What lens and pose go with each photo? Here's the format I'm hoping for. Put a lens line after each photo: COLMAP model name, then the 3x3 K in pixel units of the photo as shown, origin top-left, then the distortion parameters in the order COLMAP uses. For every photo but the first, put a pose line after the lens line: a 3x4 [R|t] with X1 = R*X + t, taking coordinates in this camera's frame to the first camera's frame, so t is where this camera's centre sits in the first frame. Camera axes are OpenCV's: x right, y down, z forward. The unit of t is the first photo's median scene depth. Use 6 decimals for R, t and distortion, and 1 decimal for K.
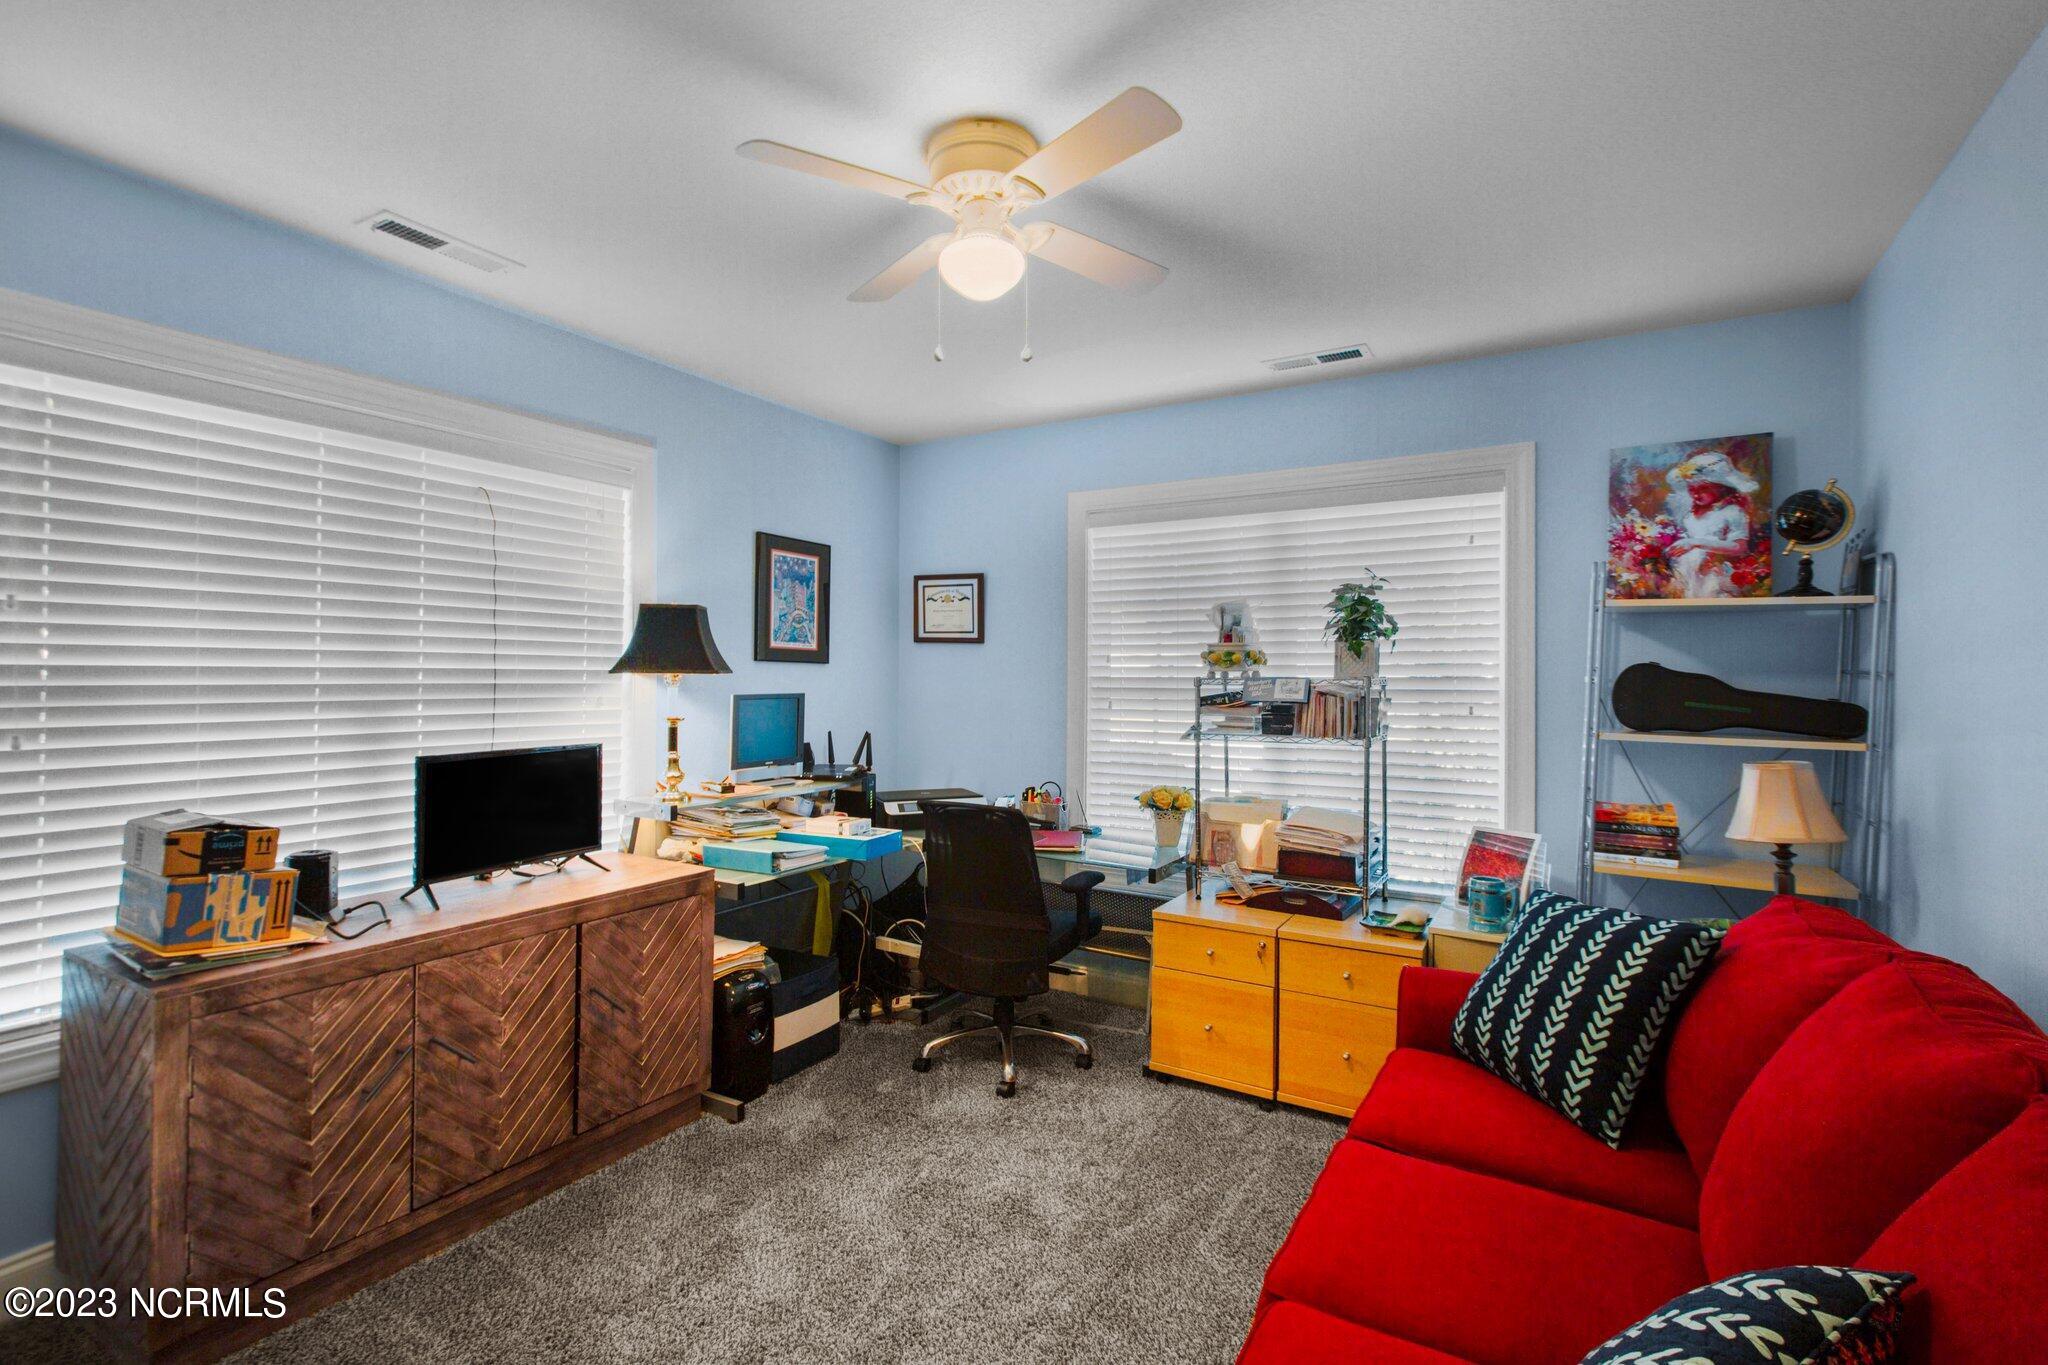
lens RADIAL K [[925.6, 0, 1007.4], [0, 925.6, 672.4], [0, 0, 1]] dist [0.001147, -0.000079]
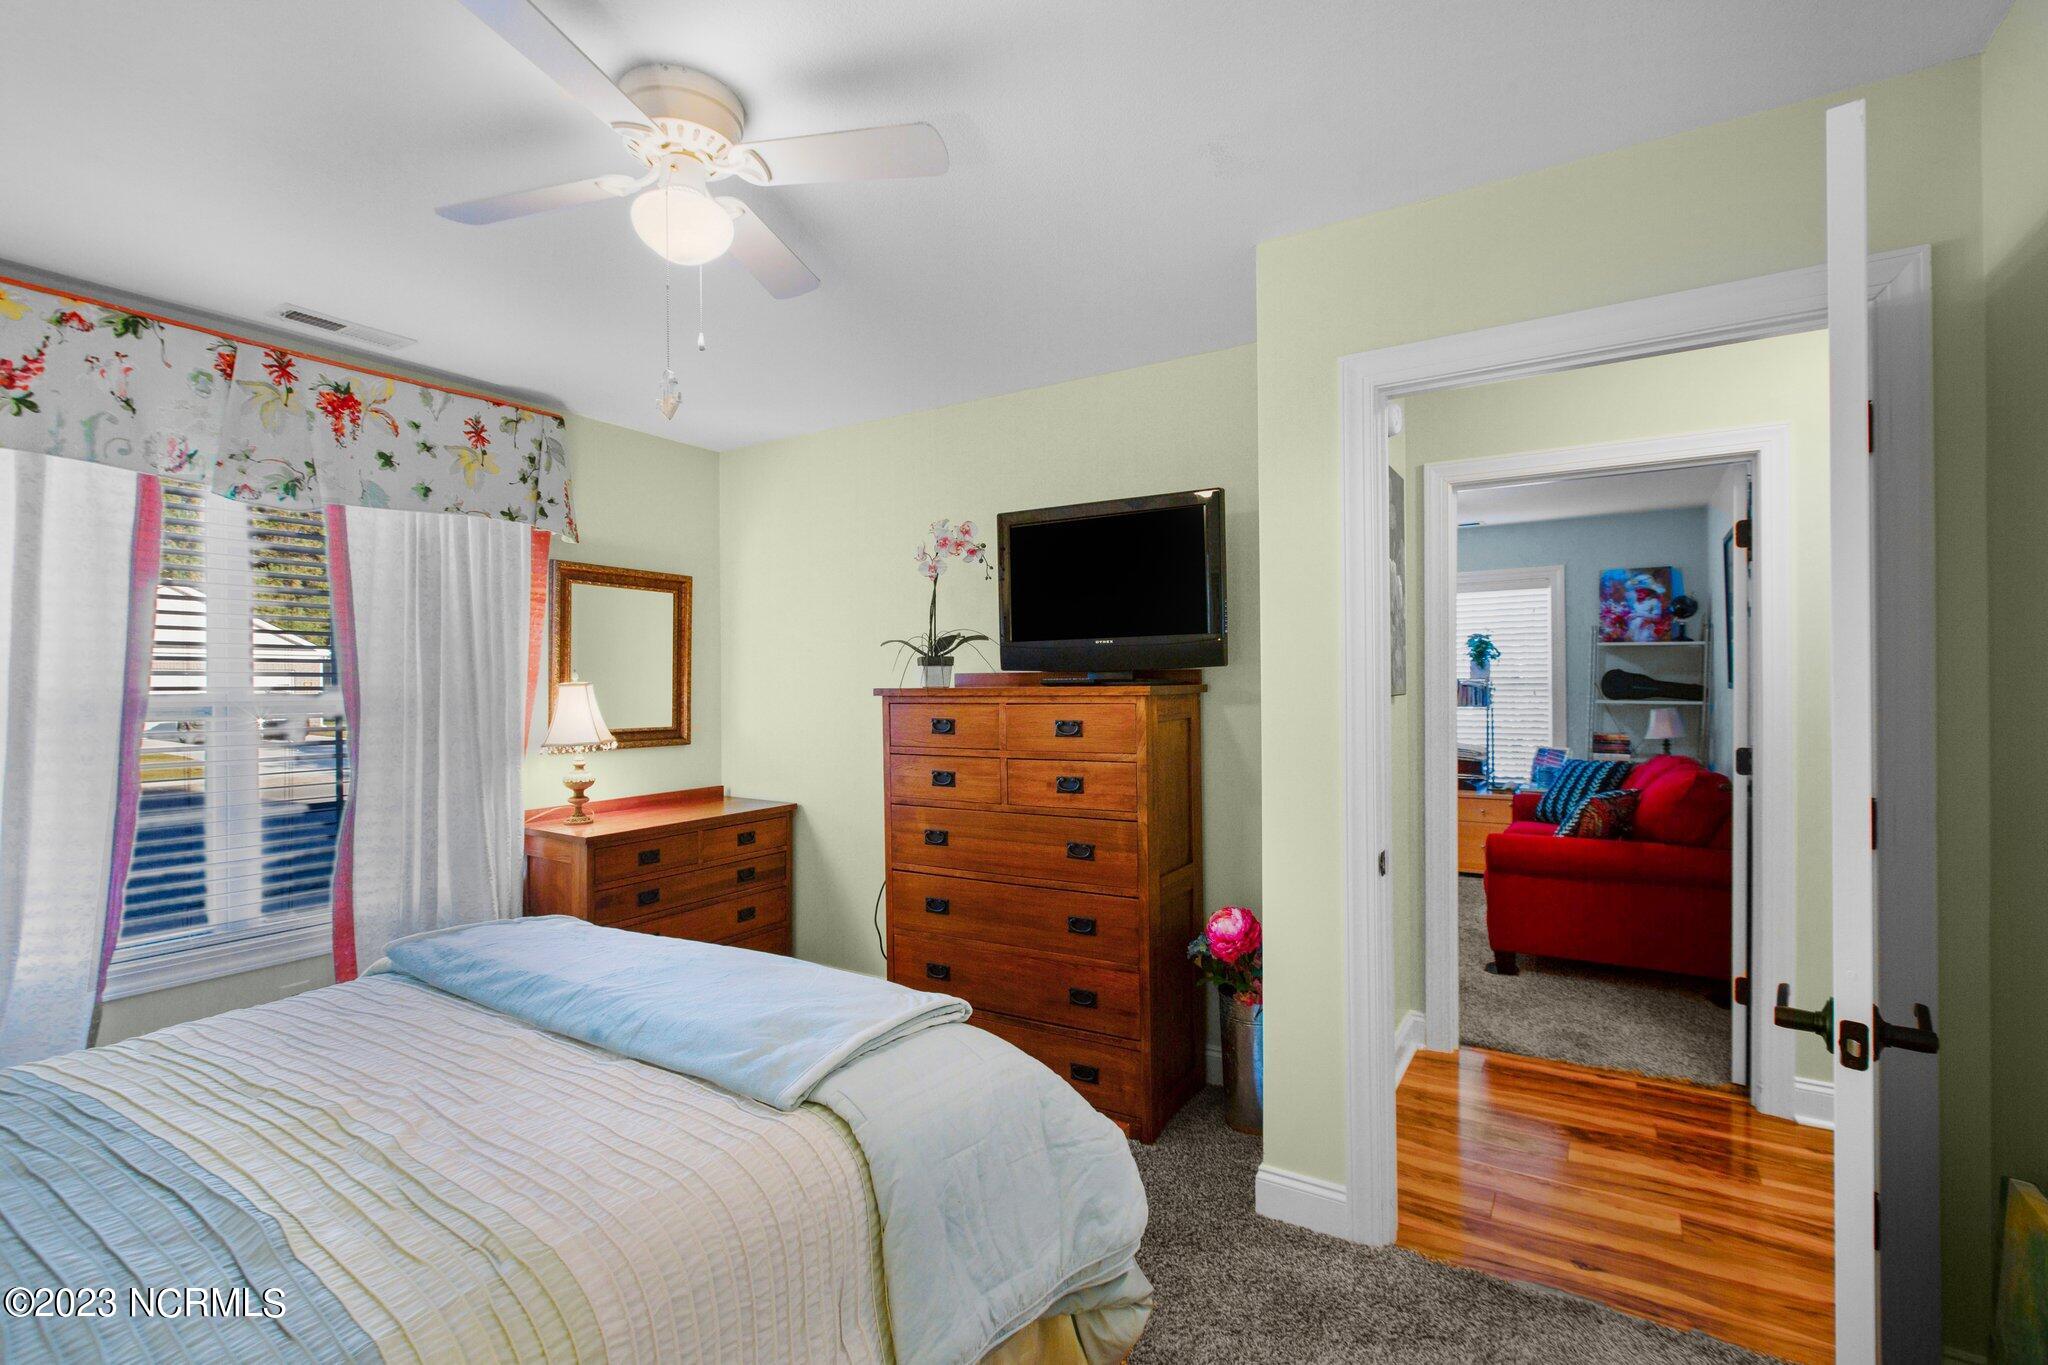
lens RADIAL K [[913.1, 0, 1015.2], [0, 913.1, 682.4], [0, 0, 1]] dist [0.000182, 0.000231]
pose [[0.999649, -0.014241, -0.022327, -0.696490], [0.014324, 0.999891, 0.003561, -0.007228], [0.022274, -0.003879, 0.999744, -1.209619]]
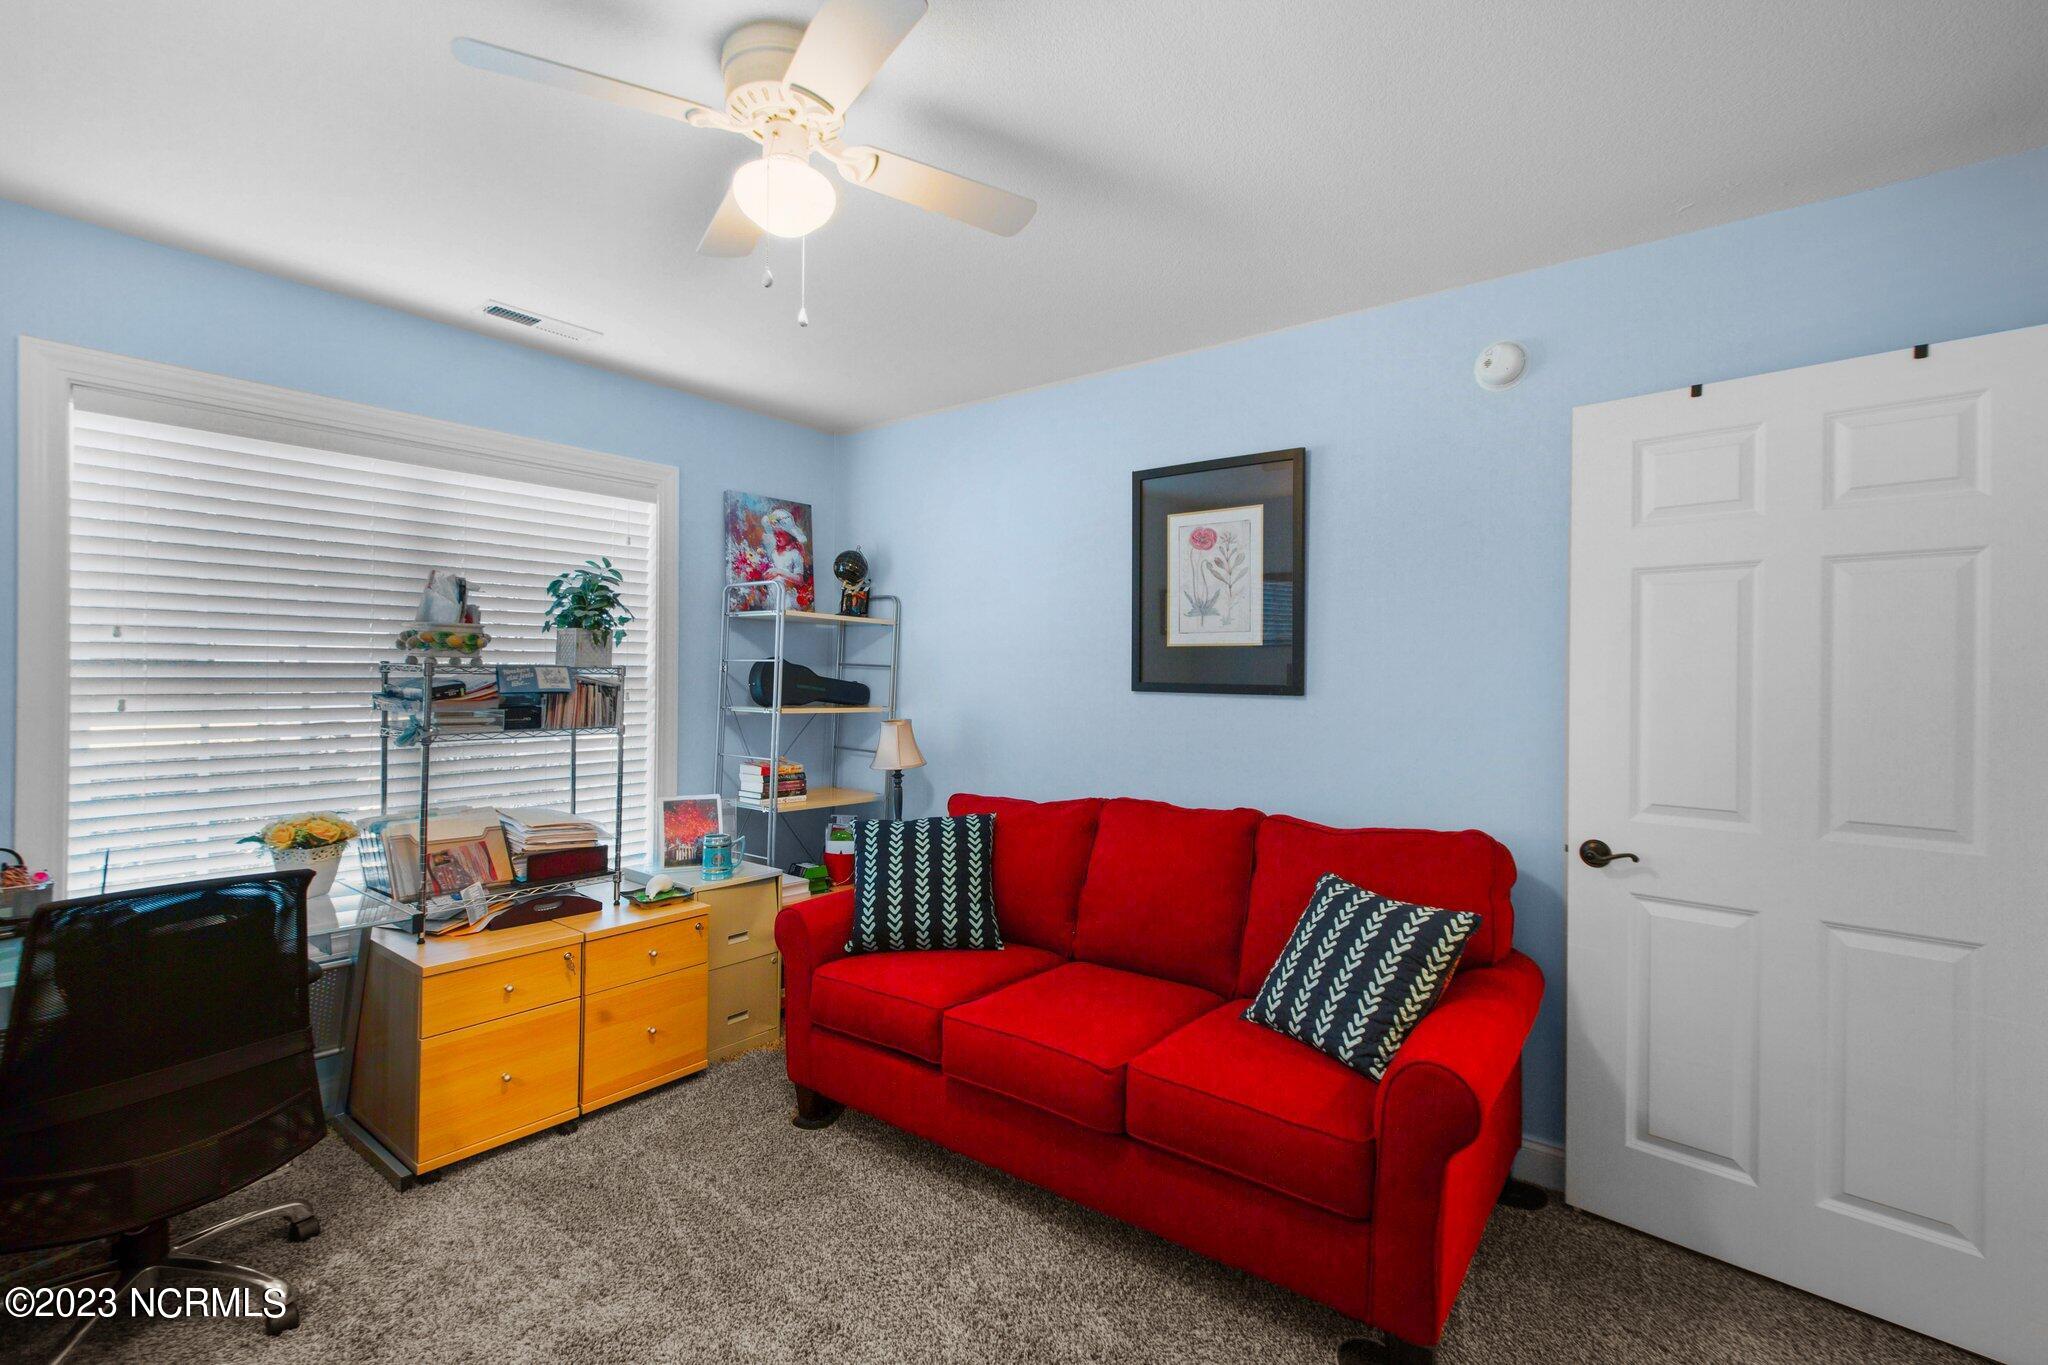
lens RADIAL K [[925.6, 0, 1007.4], [0, 925.6, 672.4], [0, 0, 1]] dist [0.001147, -0.000079]
pose [[0.124109, -0.000922, 0.992268, -0.603276], [-0.013755, 0.999902, 0.002649, 0.004345], [-0.992173, -0.013977, 0.124084, 0.471904]]
